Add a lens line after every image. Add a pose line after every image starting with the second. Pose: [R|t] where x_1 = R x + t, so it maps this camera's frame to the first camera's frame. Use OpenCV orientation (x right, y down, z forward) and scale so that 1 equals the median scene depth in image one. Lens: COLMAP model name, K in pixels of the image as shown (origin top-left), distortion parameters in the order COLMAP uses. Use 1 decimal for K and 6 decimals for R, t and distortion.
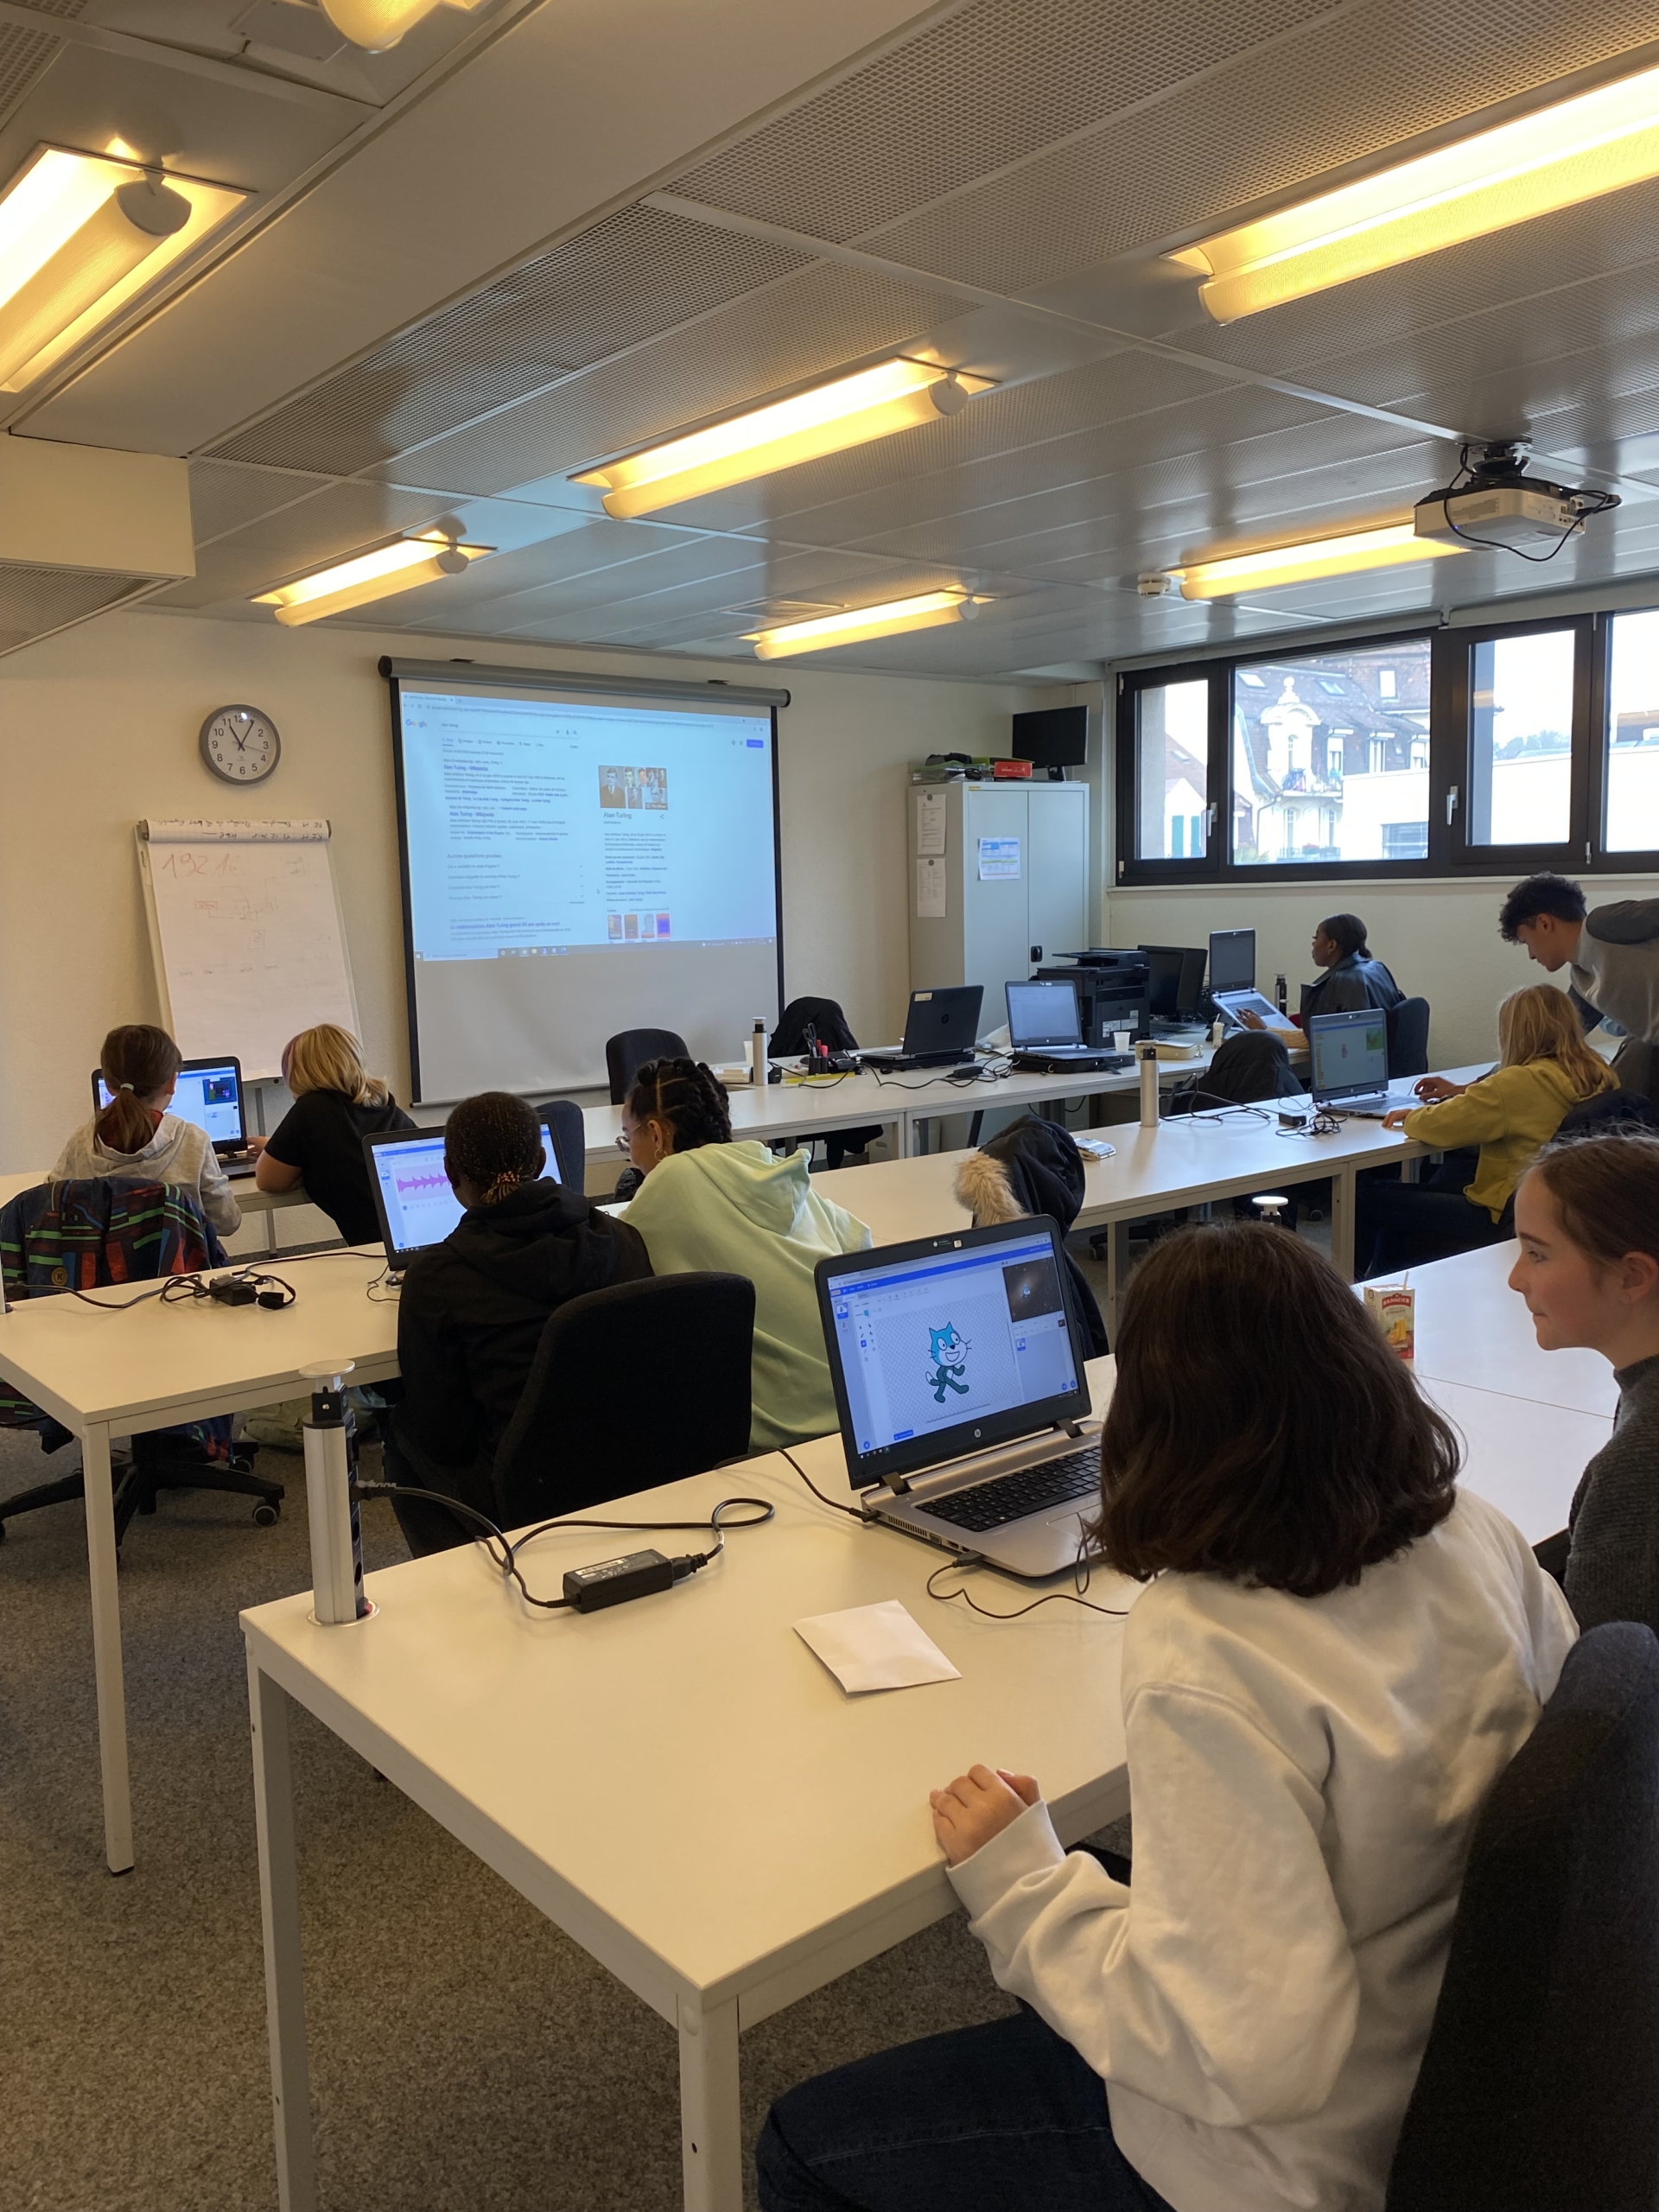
lens RADIAL K [[1684.6, 0, 819.5], [0, 1684.6, 1101.5], [0, 0, 1]] dist [0.075437, -0.155355]
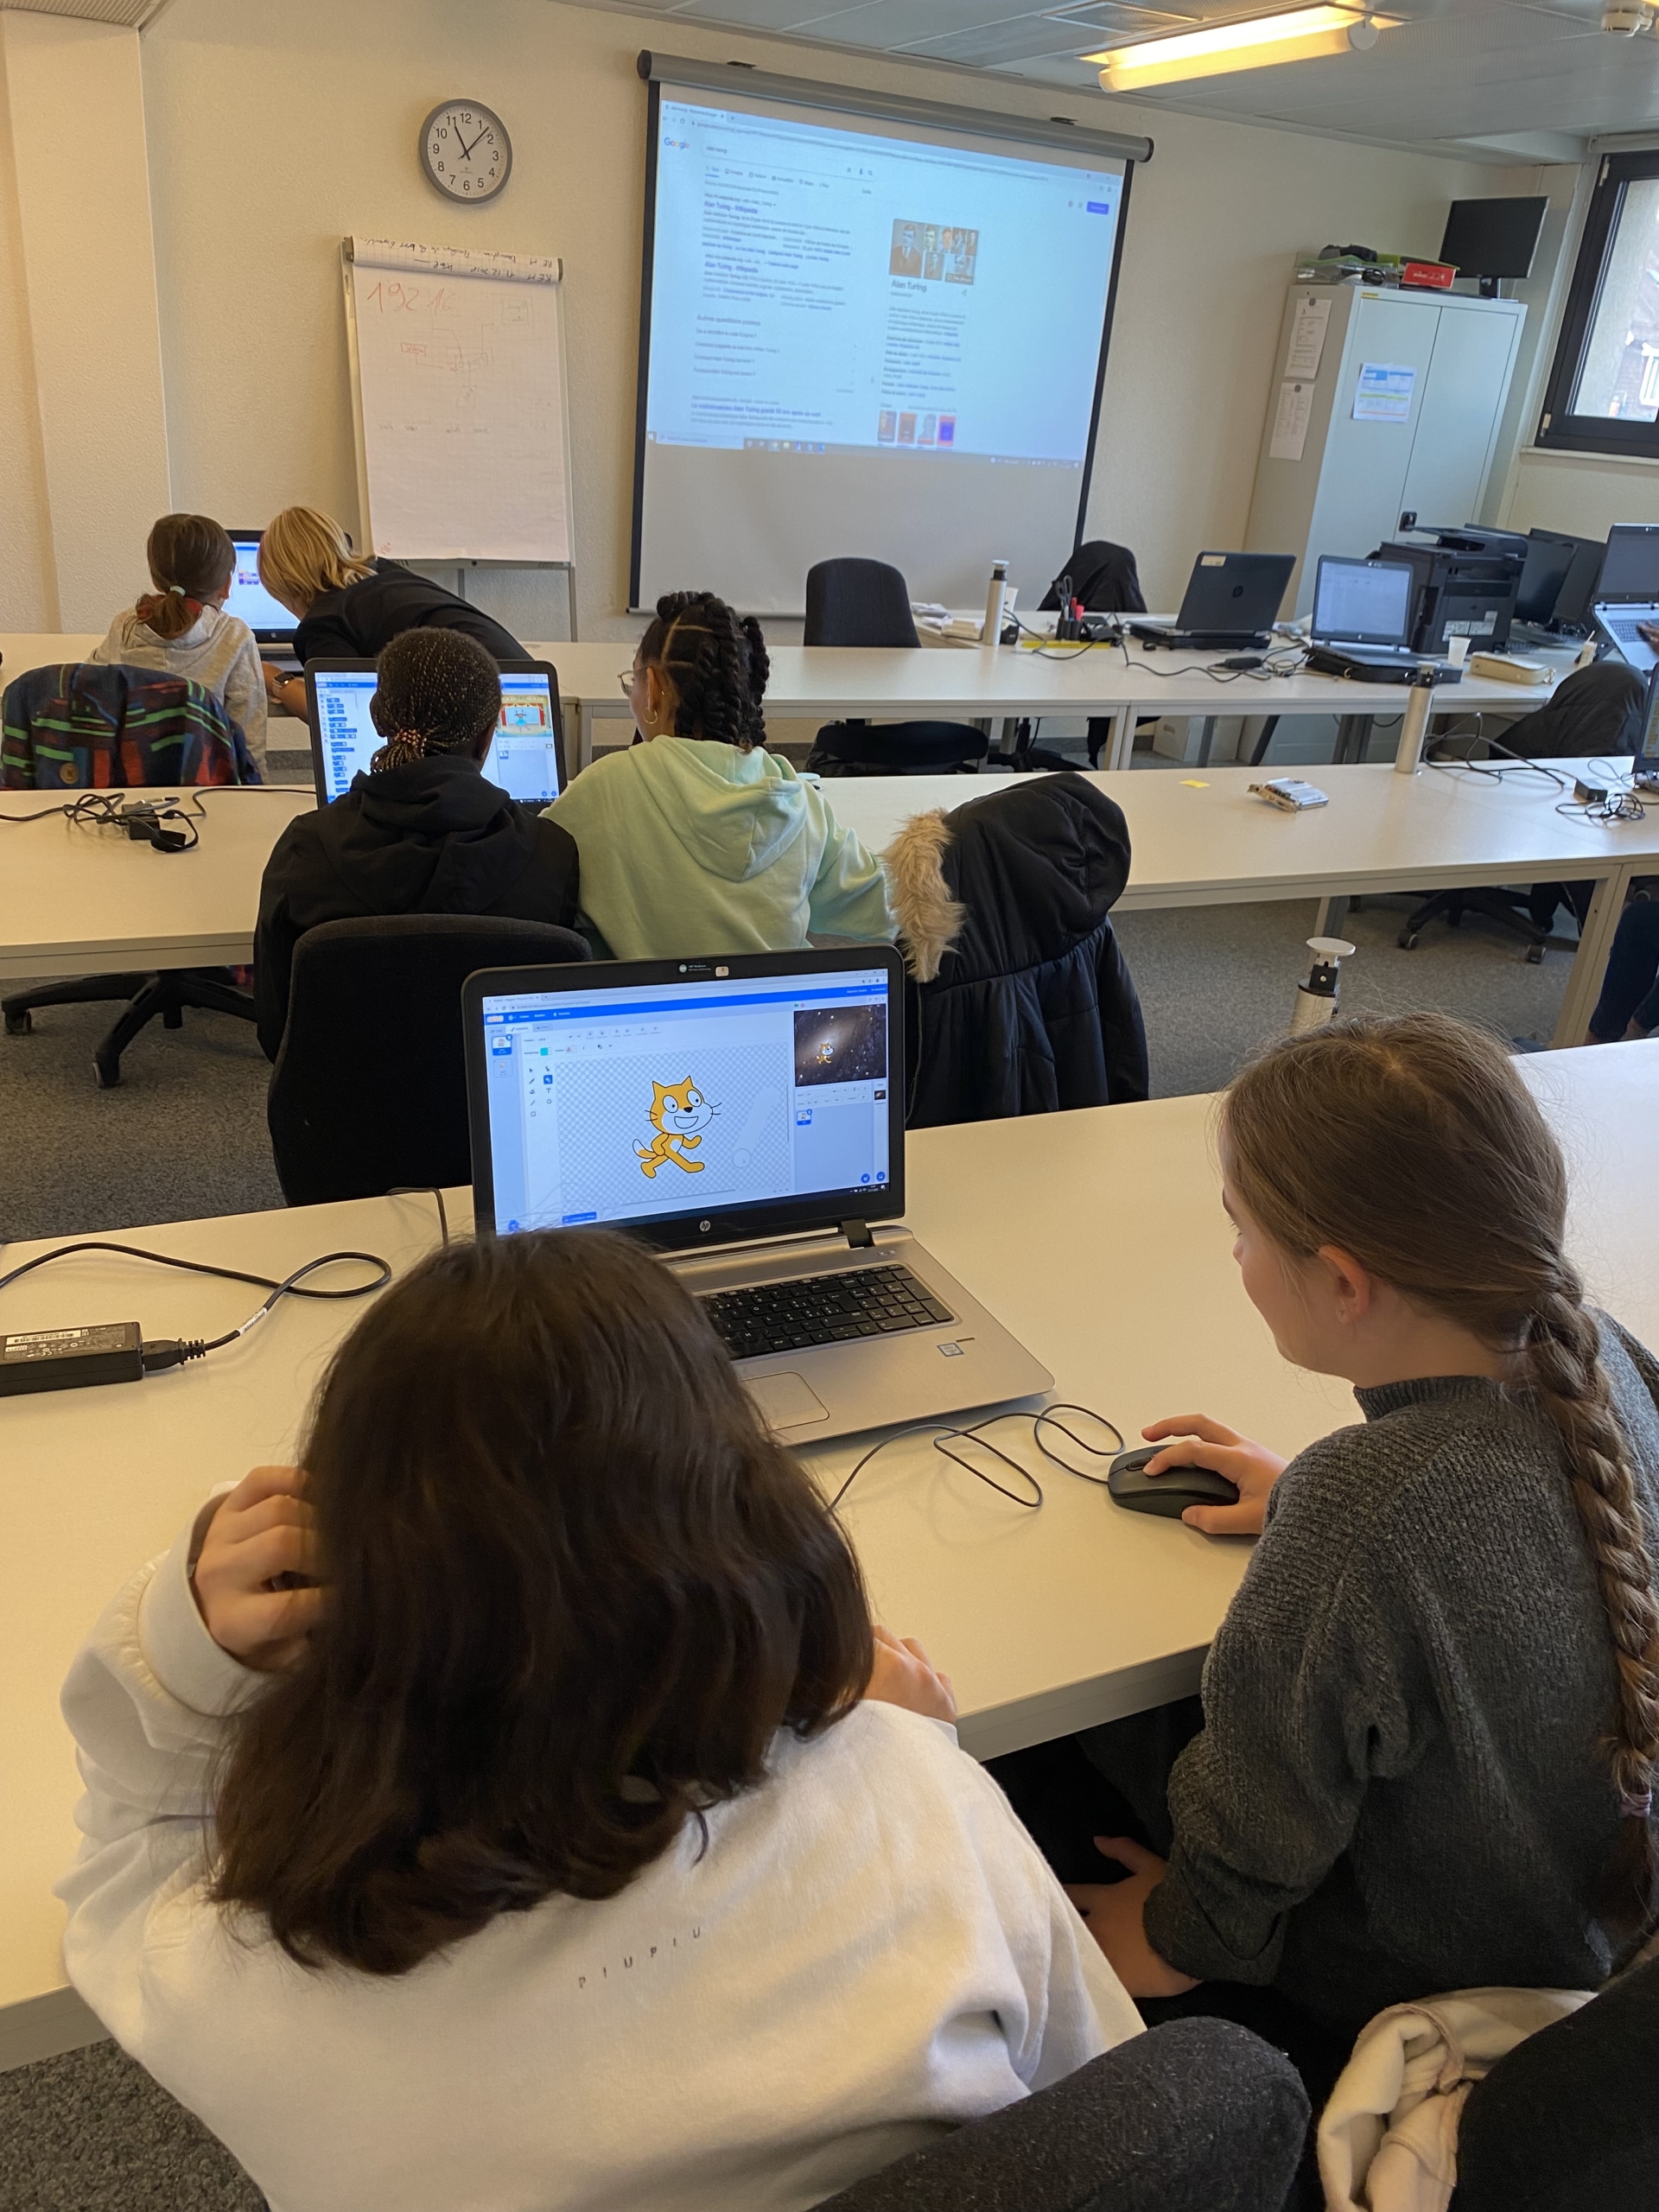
lens RADIAL K [[1708.1, 0, 829.5], [0, 1708.1, 1106.0], [0, 0, 1]] dist [0.004906, -0.004516]
pose [[0.963693, 0.191705, -0.185862, 0.085600], [-0.133587, 0.948859, 0.286044, -0.023088], [0.231193, -0.250830, 0.940018, 0.102099]]
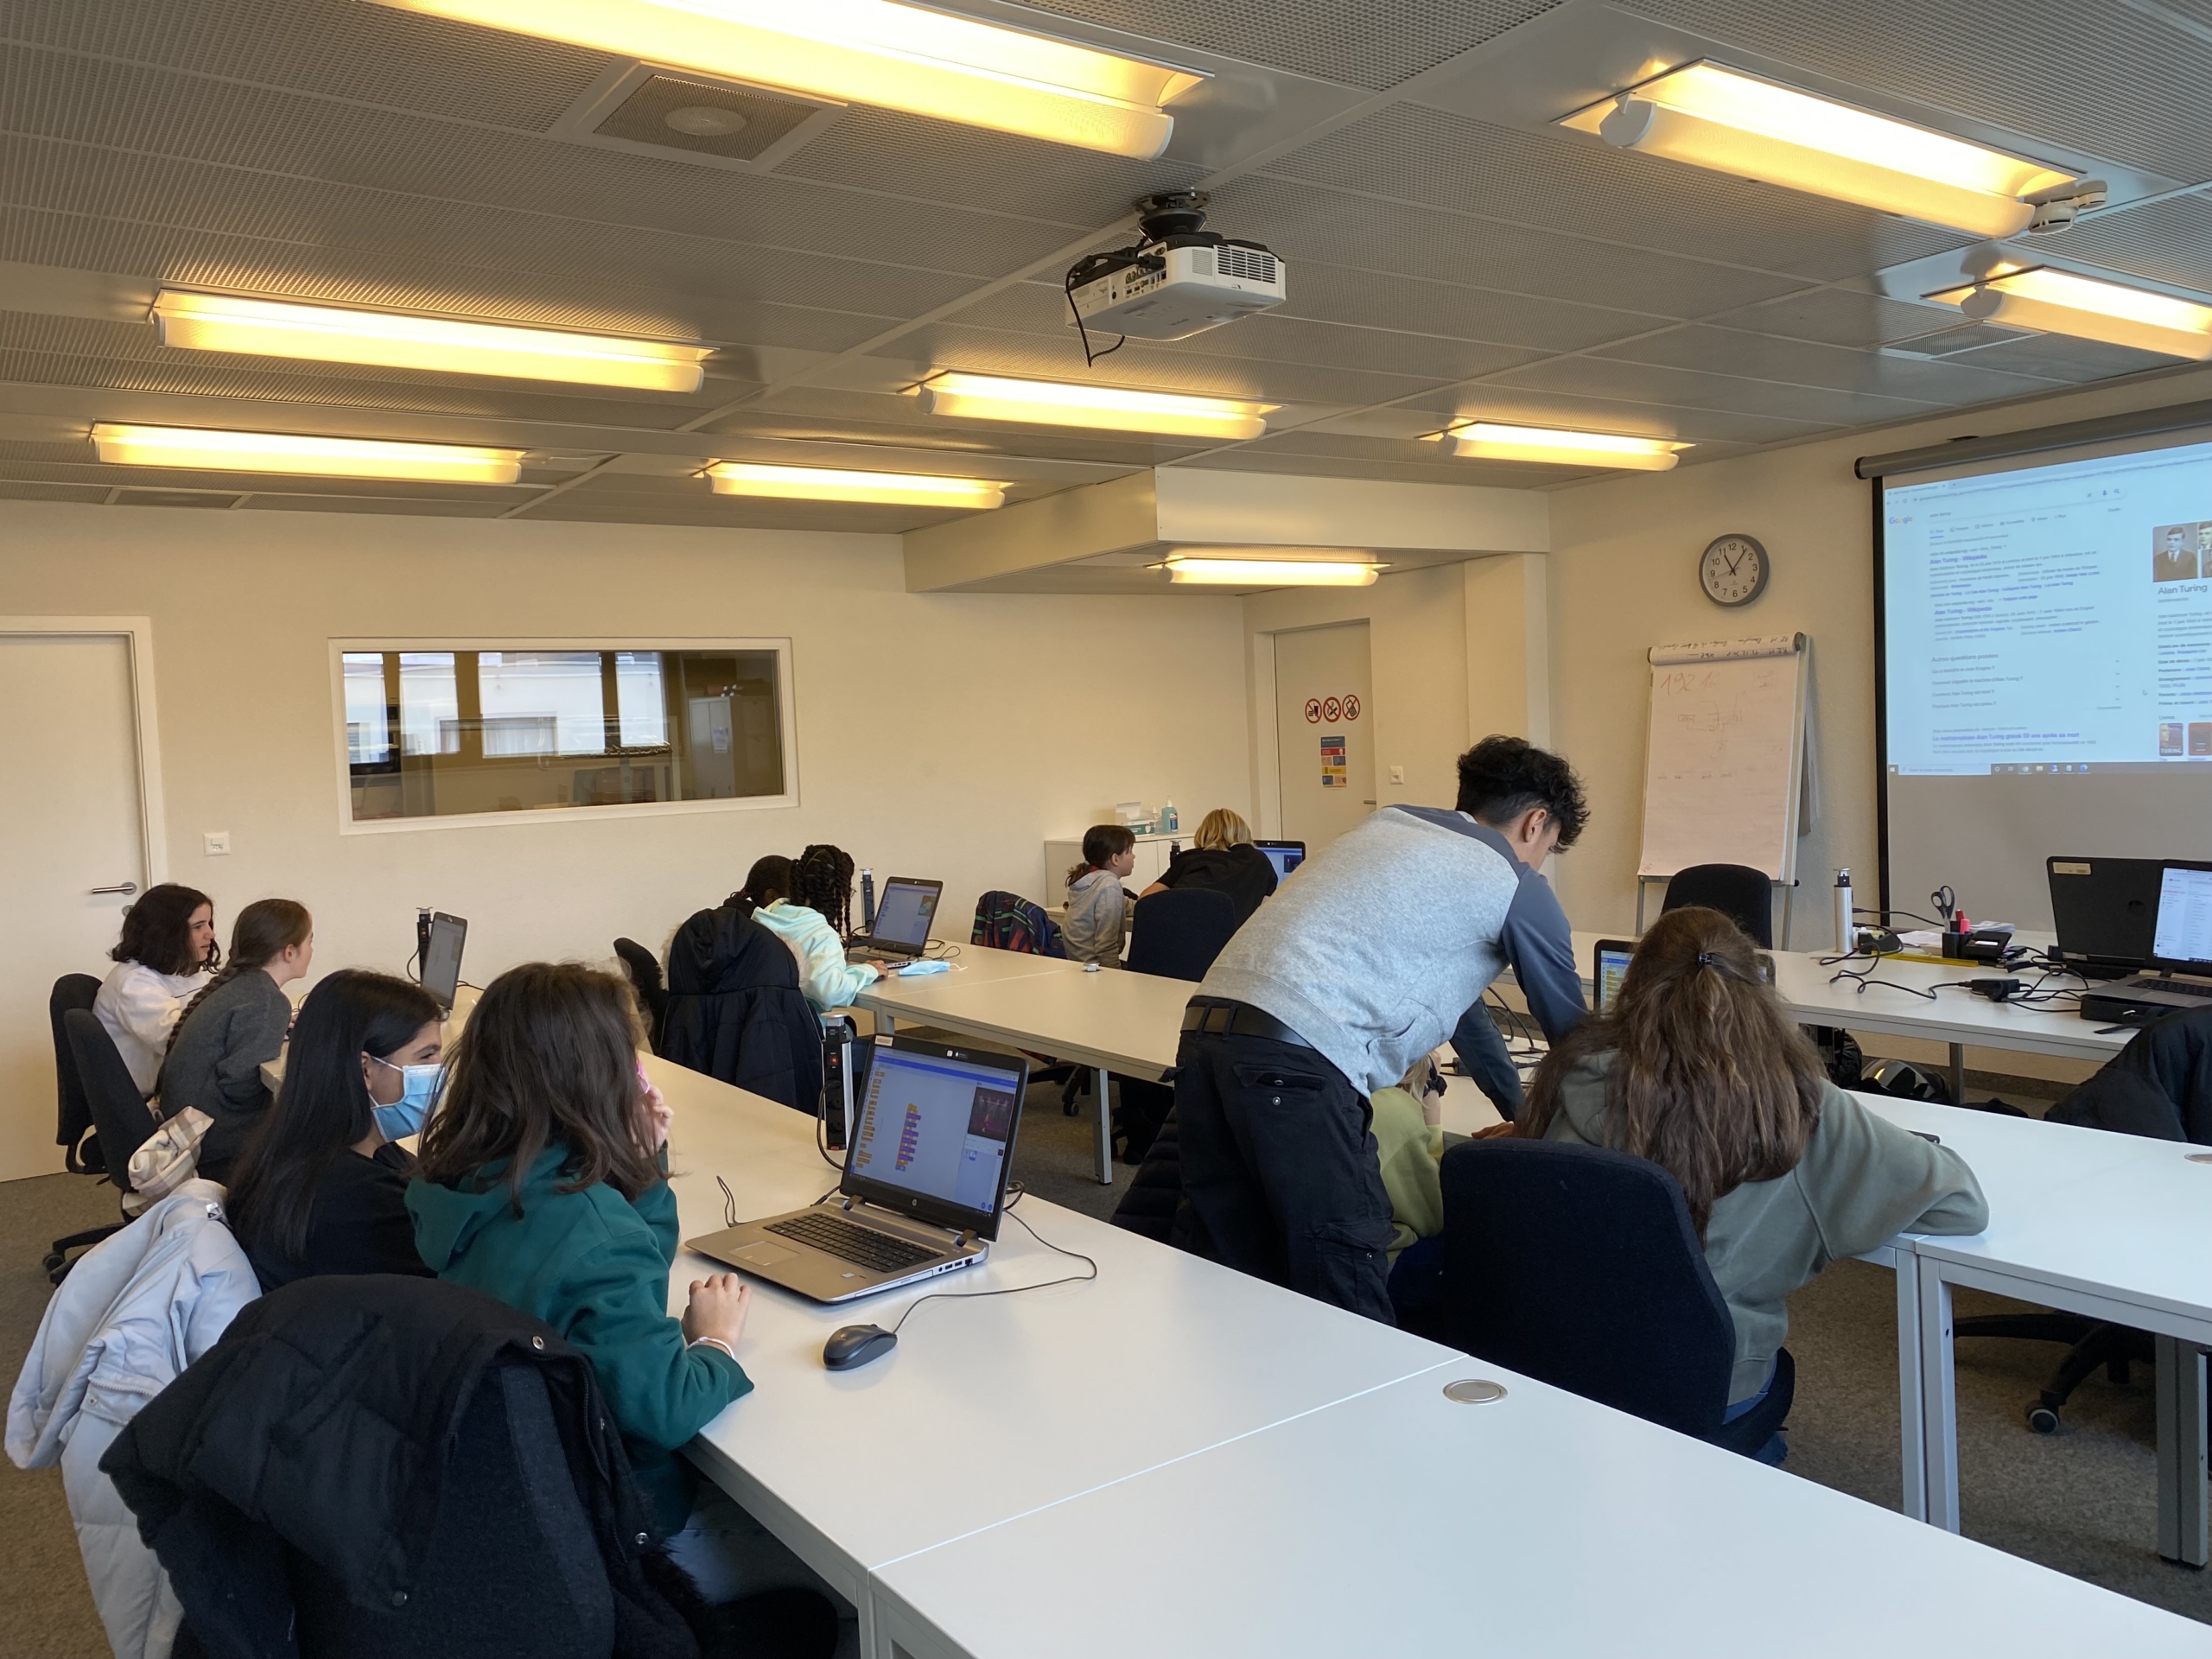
lens RADIAL K [[1648.4, 0, 1034.2], [0, 1648.4, 784.2], [0, 0, 1]] dist [0.021590, -0.009992]
pose [[-0.109135, 0.054893, -0.992510, 0.728030], [-0.078492, 0.994880, 0.063655, -0.101302], [0.990923, 0.084851, -0.104268, 0.646490]]
